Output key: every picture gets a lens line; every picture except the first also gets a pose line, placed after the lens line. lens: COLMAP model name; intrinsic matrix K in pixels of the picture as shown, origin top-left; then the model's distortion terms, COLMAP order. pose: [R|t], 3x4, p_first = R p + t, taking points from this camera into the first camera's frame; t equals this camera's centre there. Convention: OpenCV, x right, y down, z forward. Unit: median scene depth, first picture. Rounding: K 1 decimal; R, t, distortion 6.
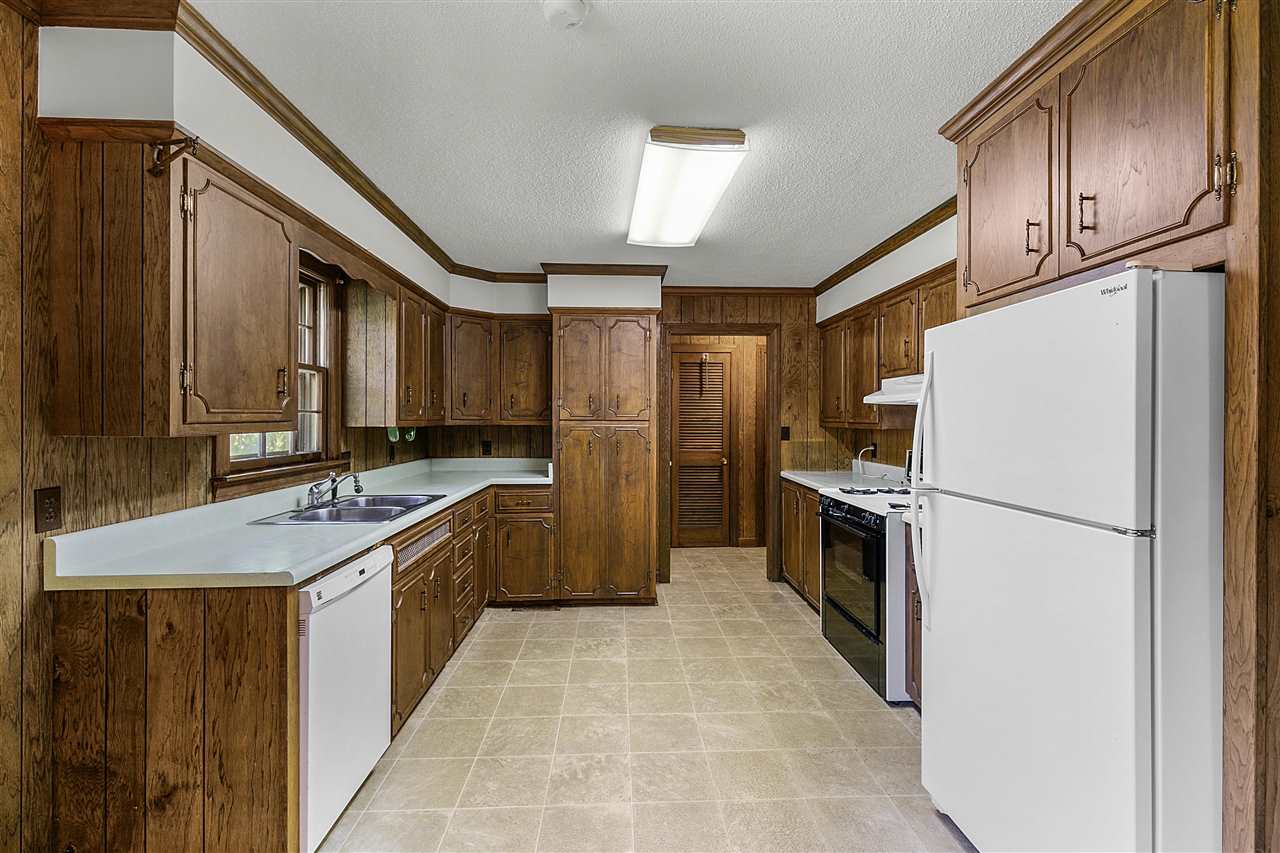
lens RADIAL K [[585.7, 0, 647.1], [0, 585.7, 420.2], [0, 0, 1]] dist [0.011017, -0.002548]
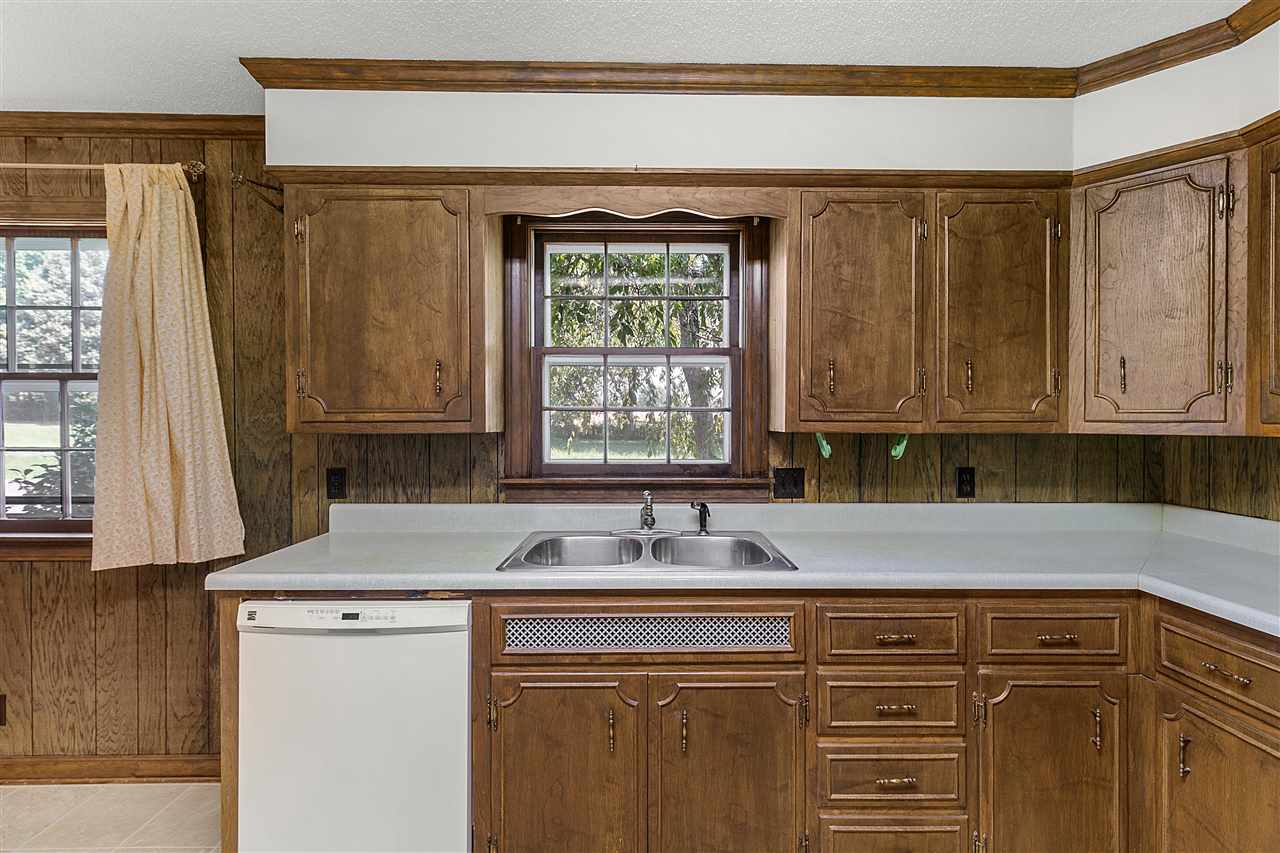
lens RADIAL K [[585.7, 0, 649.0], [0, 585.7, 426.2], [0, 0, 1]] dist [0.011017, -0.002548]
pose [[-0.044389, 0.008934, -0.998974, 0.273544], [-0.004341, 0.999949, 0.009136, 0.000023], [0.999005, 0.004742, -0.044348, 1.443922]]
